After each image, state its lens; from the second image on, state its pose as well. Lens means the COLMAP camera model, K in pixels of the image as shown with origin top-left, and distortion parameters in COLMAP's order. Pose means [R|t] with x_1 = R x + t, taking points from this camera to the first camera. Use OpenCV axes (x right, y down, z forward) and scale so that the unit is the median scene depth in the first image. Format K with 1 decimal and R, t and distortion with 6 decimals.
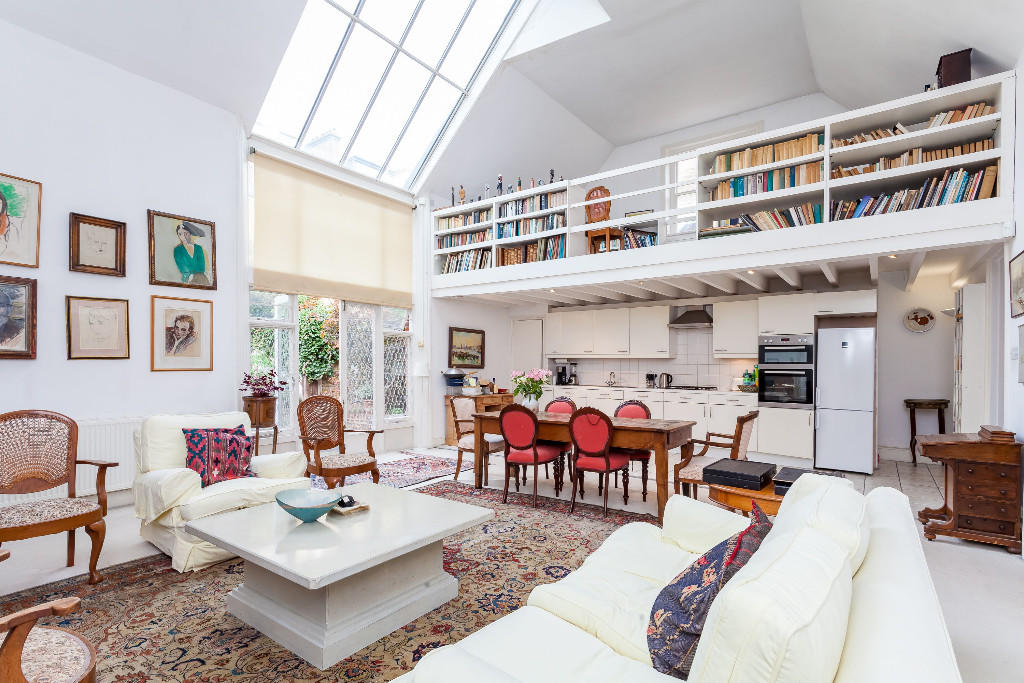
lens RADIAL K [[499.4, 0, 514.3], [0, 499.4, 362.6], [0, 0, 1]] dist [0.000690, -0.000090]
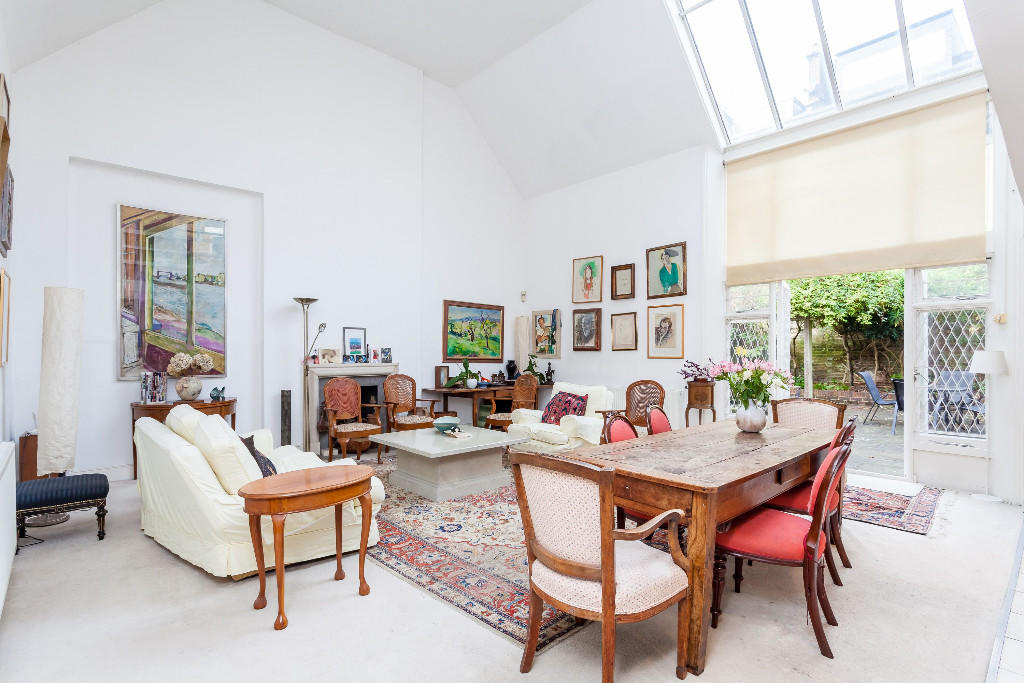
lens RADIAL K [[499.4, 0, 511.1], [0, 499.4, 350.2], [0, 0, 1]] dist [0.000690, -0.000090]
pose [[-0.213841, -0.014371, -0.976763, 0.771876], [-0.001671, 0.999896, -0.014346, 0.014139], [0.976867, -0.001436, -0.213843, 0.896007]]
